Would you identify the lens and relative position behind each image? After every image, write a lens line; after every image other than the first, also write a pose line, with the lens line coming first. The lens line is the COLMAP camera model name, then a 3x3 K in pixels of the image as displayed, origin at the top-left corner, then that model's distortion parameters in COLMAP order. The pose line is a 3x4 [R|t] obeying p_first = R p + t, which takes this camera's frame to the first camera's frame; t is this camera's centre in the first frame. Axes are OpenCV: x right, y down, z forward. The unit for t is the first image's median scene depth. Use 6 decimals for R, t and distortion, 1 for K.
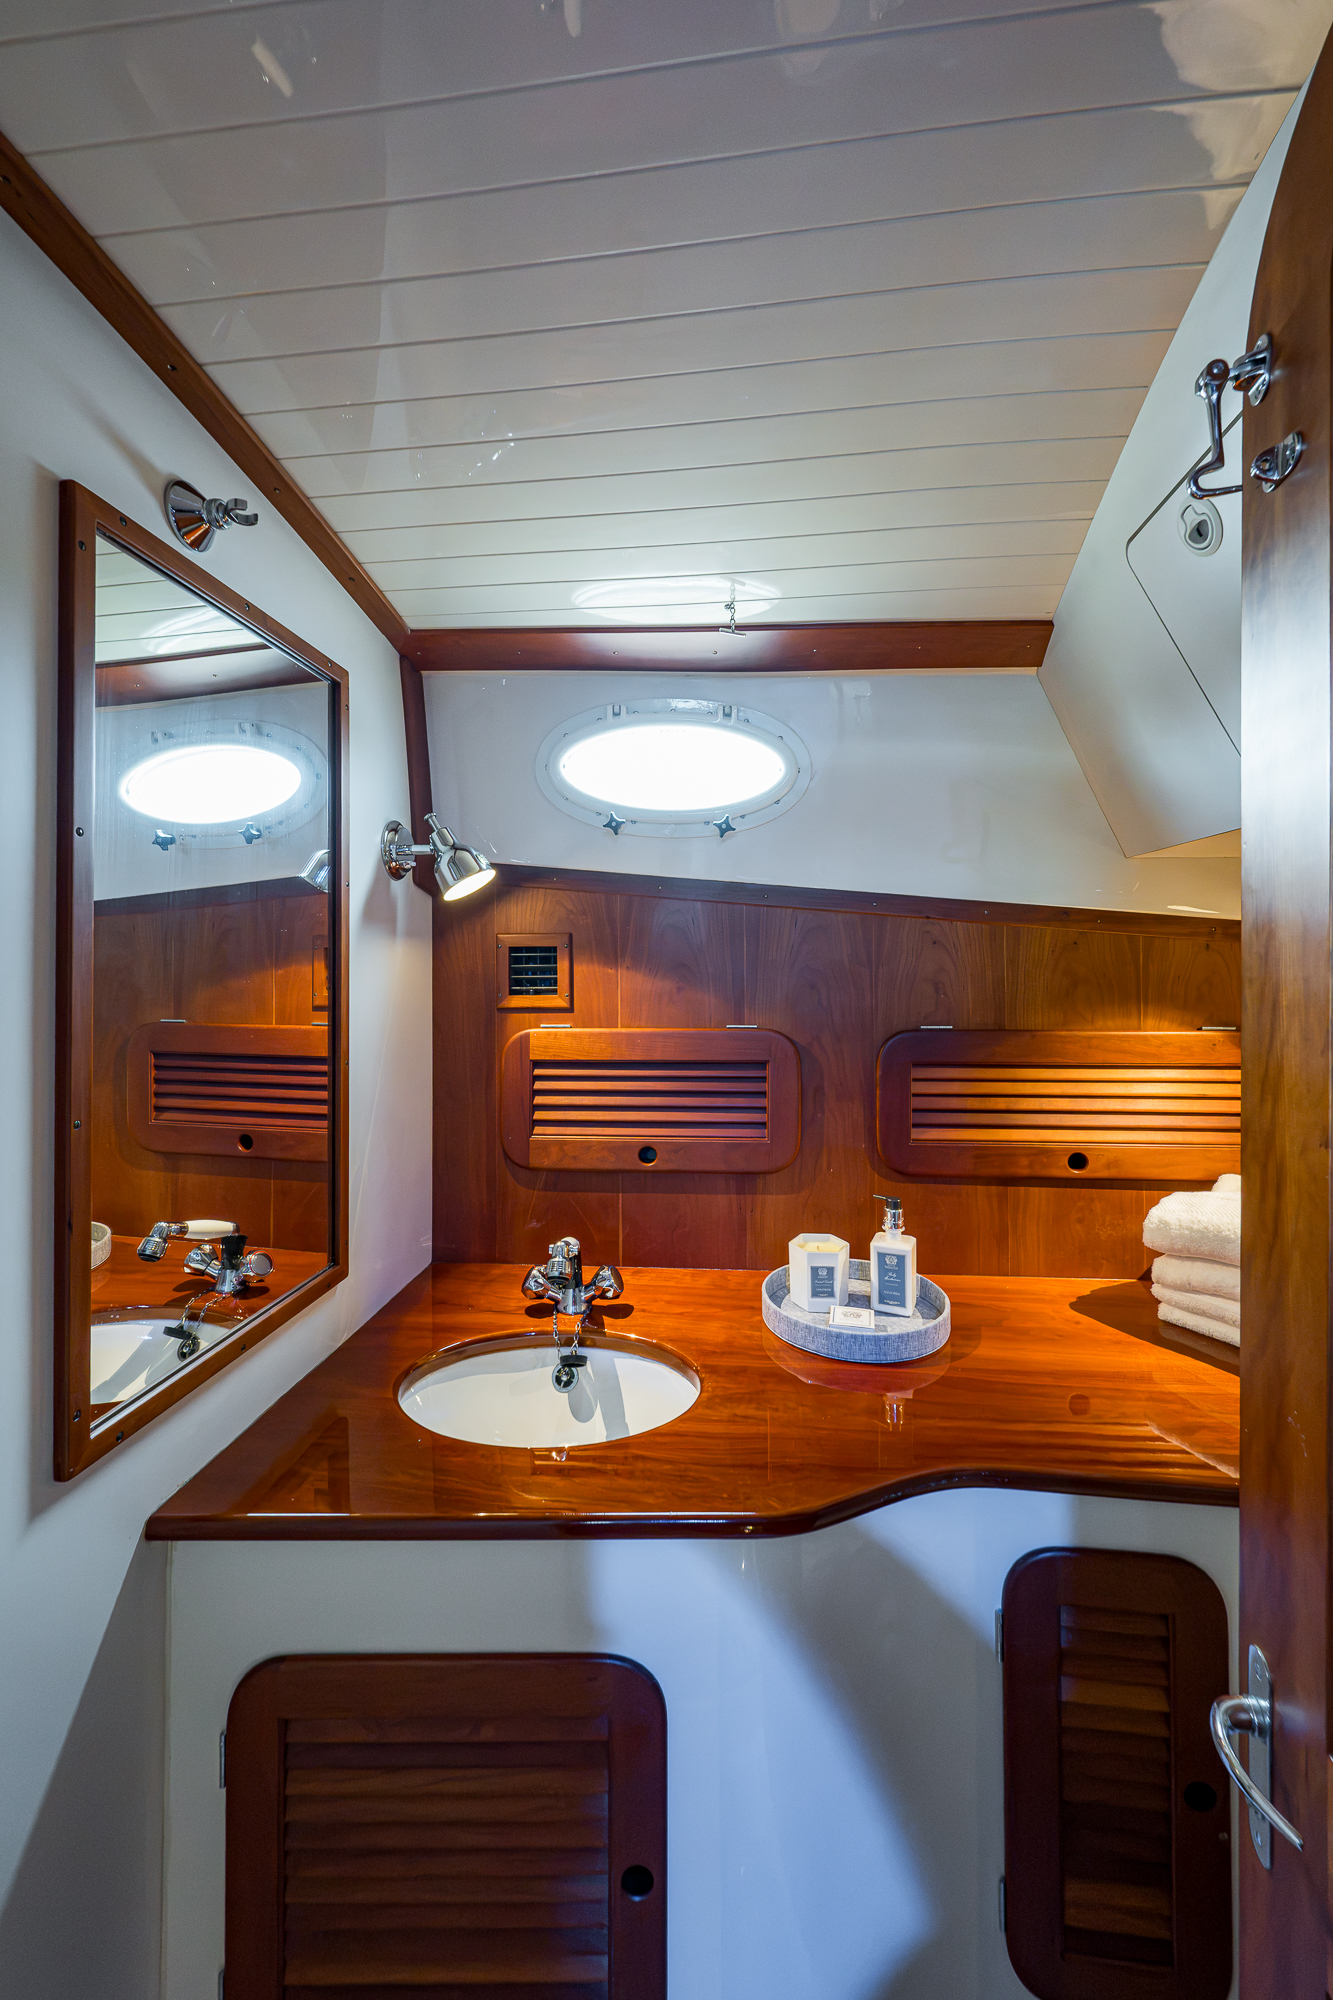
lens RADIAL K [[807.5, 0, 658.2], [0, 807.5, 959.6], [0, 0, 1]] dist [-0.001994, -0.000590]
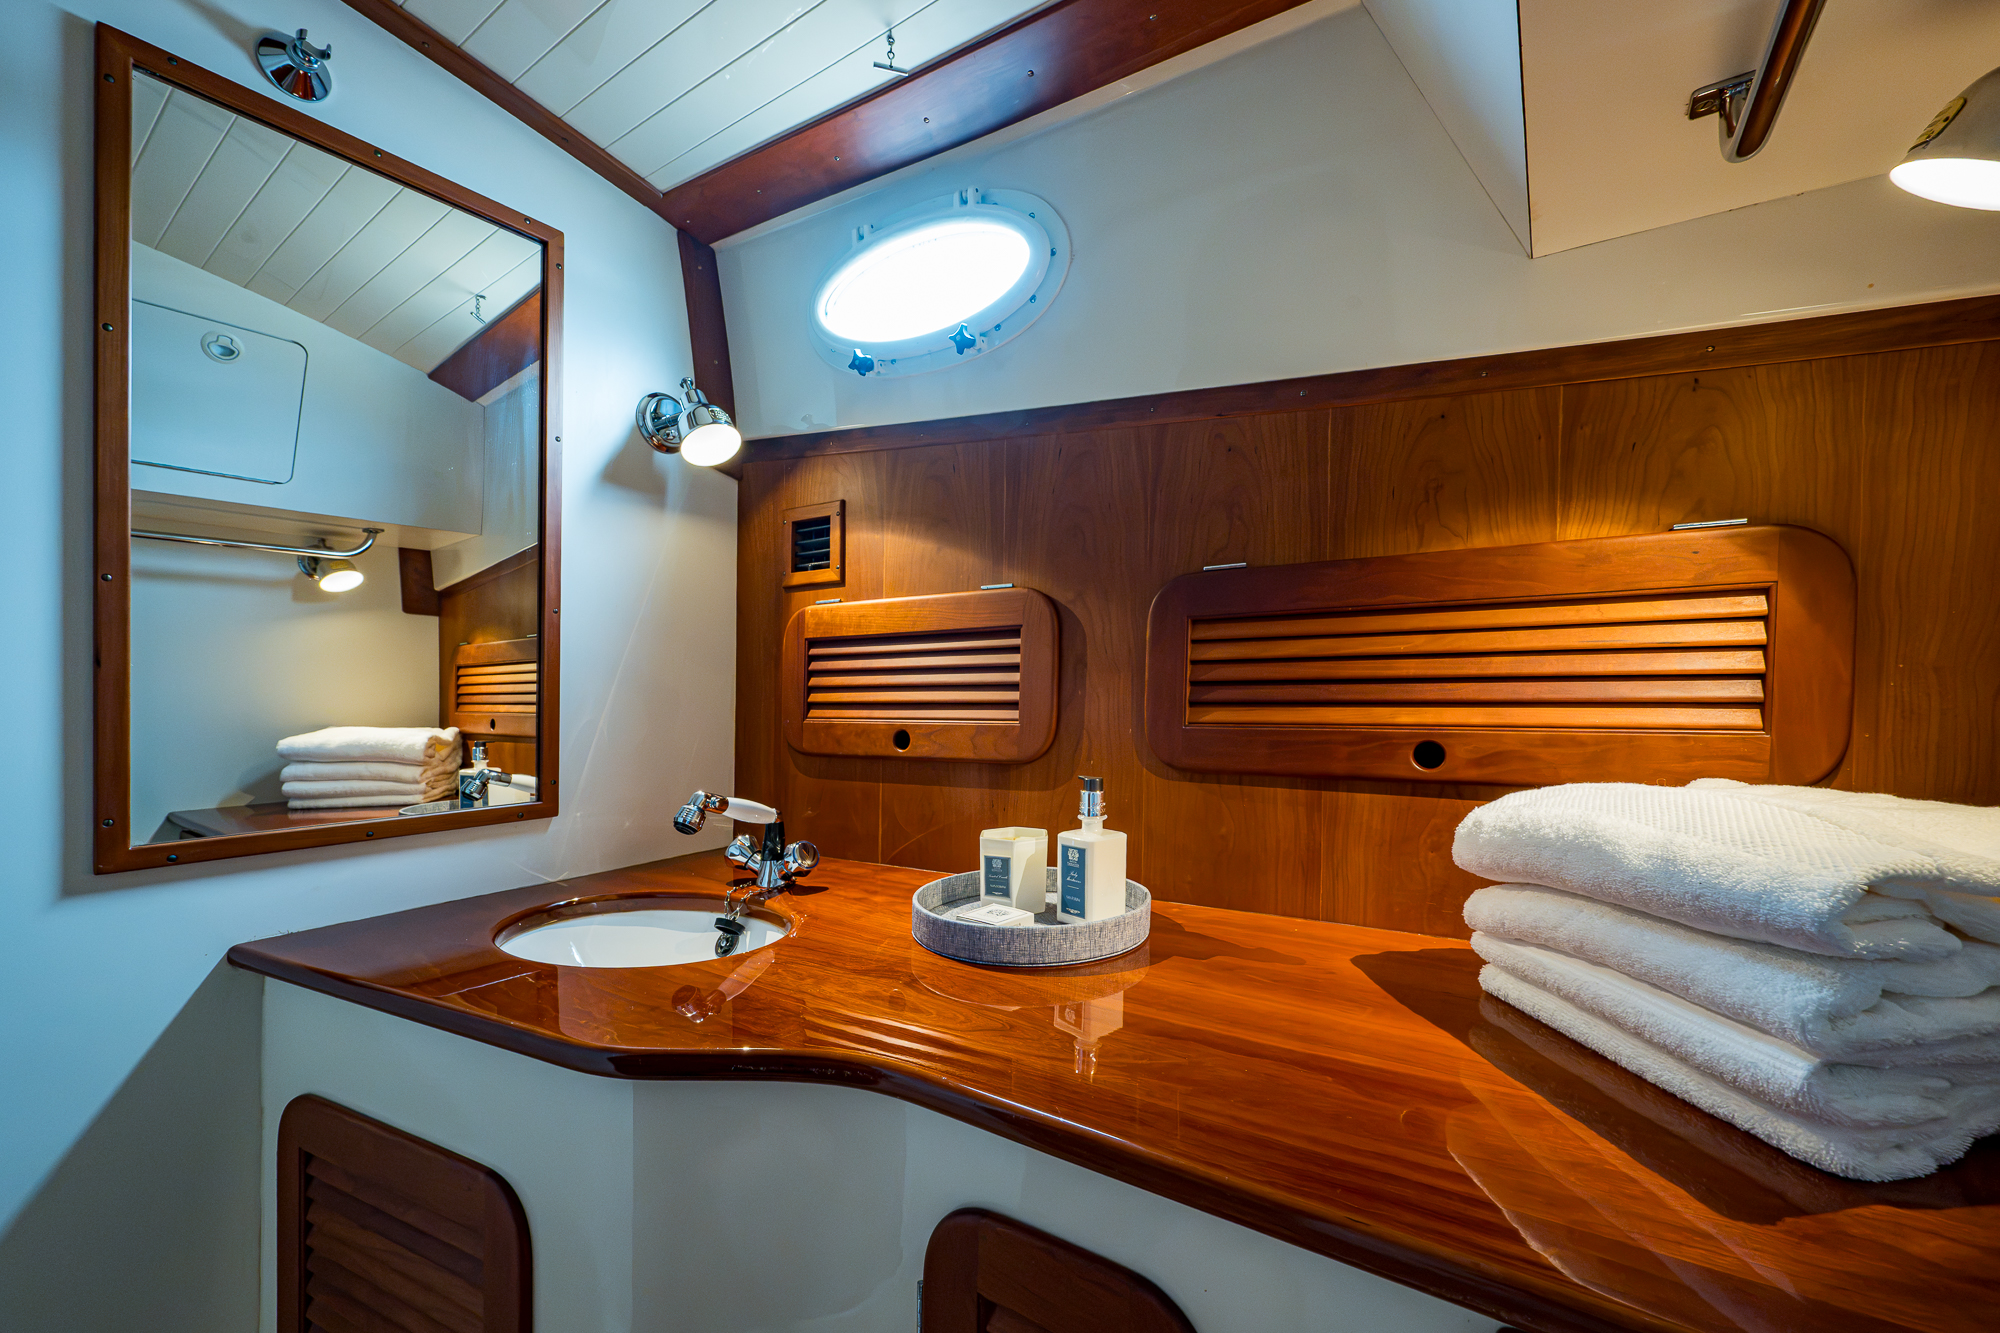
lens RADIAL K [[815.0, 0, 1087.0], [0, 815.0, 730.1], [0, 0, 1]] dist [0.003008, 0.000301]
pose [[0.893549, 0.003723, -0.448951, 0.604050], [0.006892, 0.999734, 0.022008, 0.228449], [0.448913, -0.022759, 0.893286, 0.319124]]
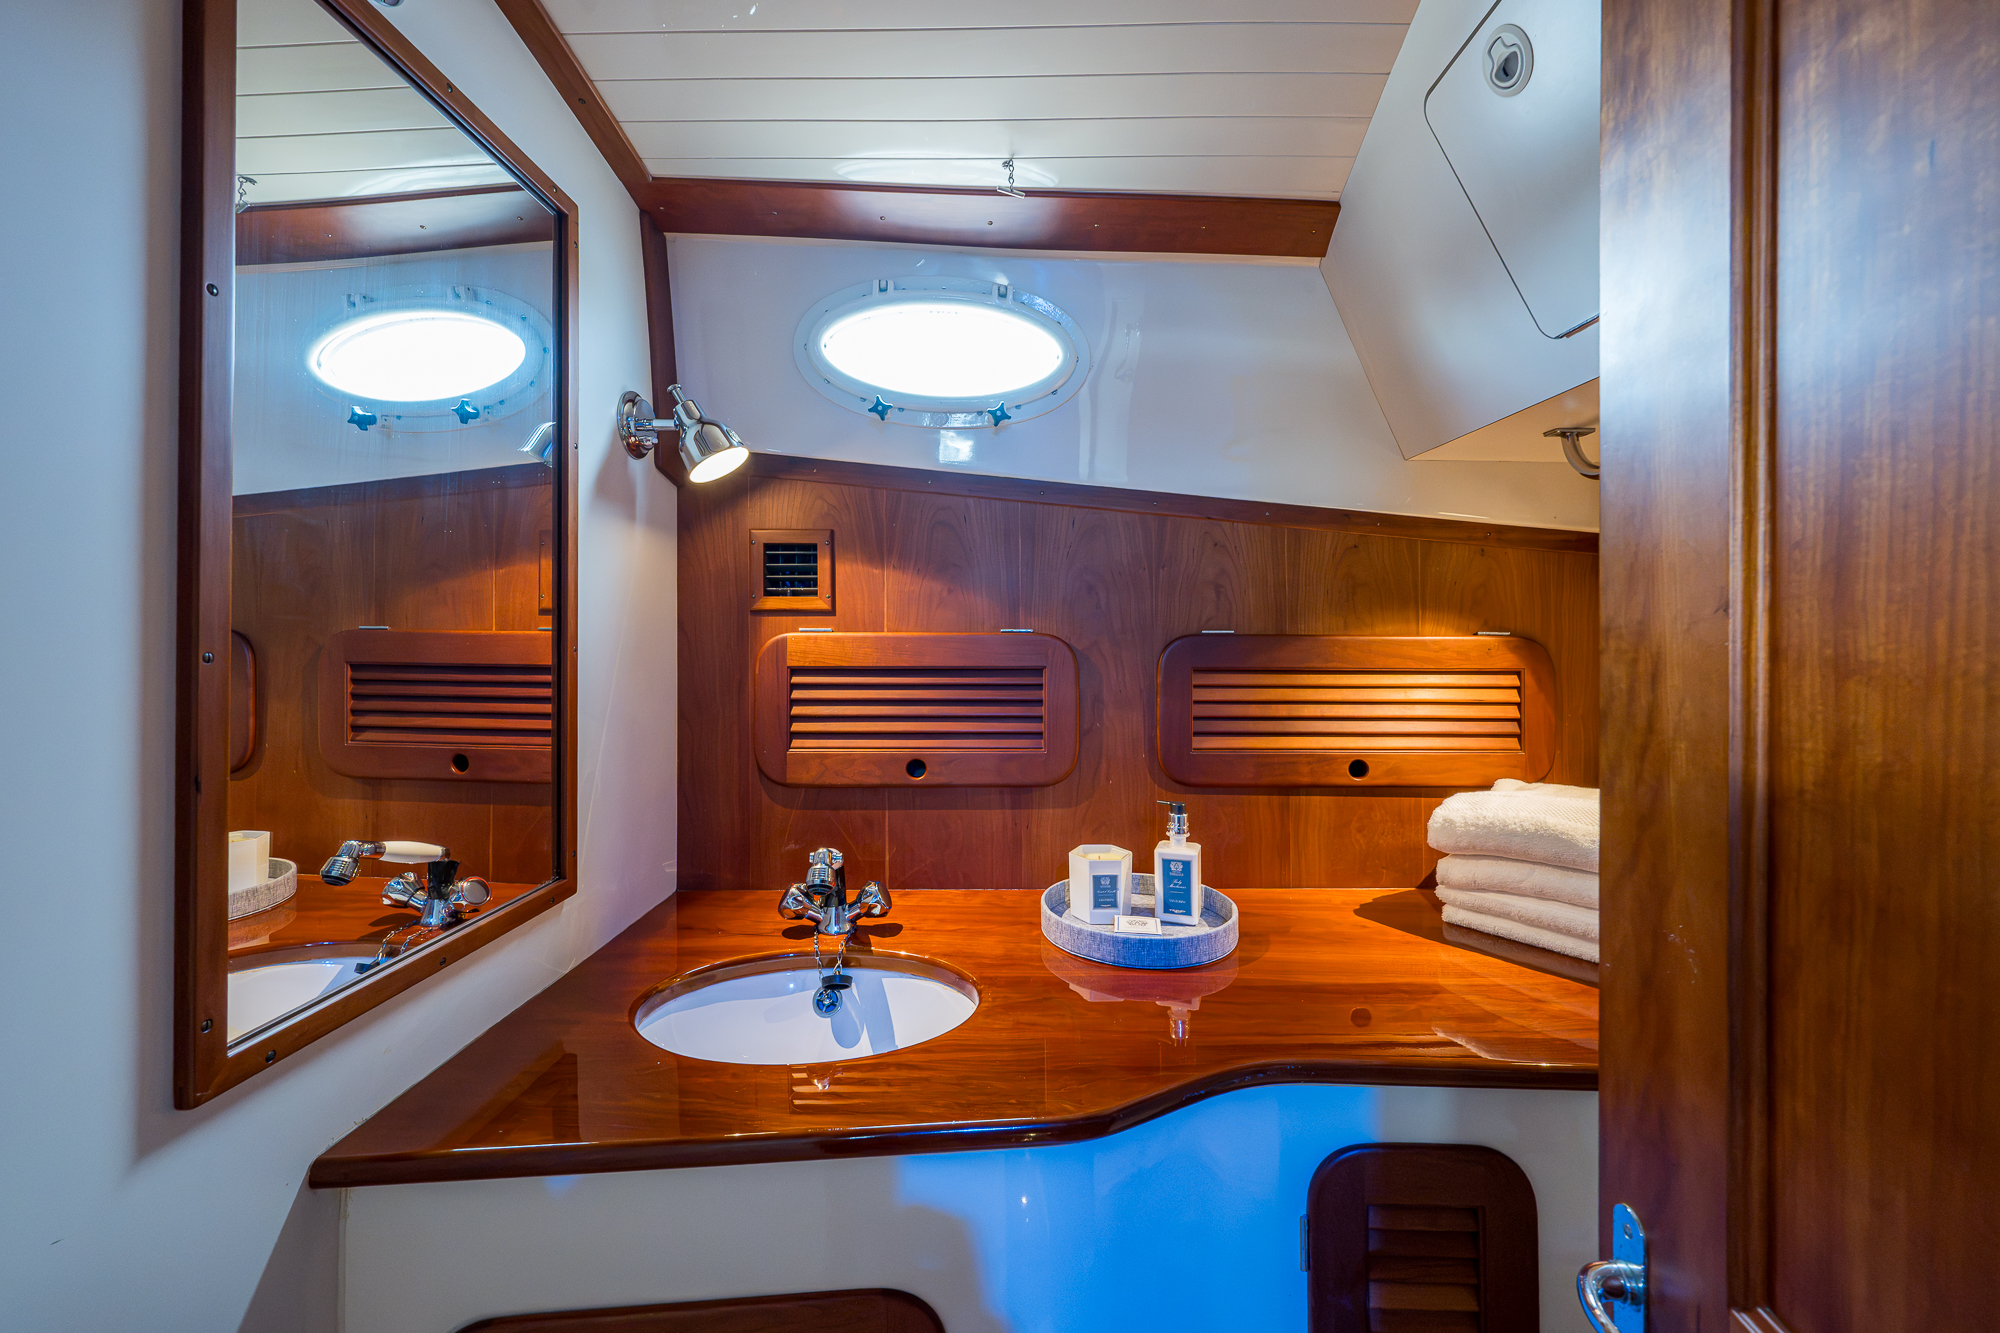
lens RADIAL K [[797.6, 0, 986.2], [0, 797.6, 644.3], [0, 0, 1]] dist [-0.002298, 0.000215]
pose [[0.995863, 0.000880, 0.090861, -0.017545], [-0.000979, 0.999999, 0.001047, 0.105393], [-0.090860, -0.001131, 0.995863, 0.085357]]
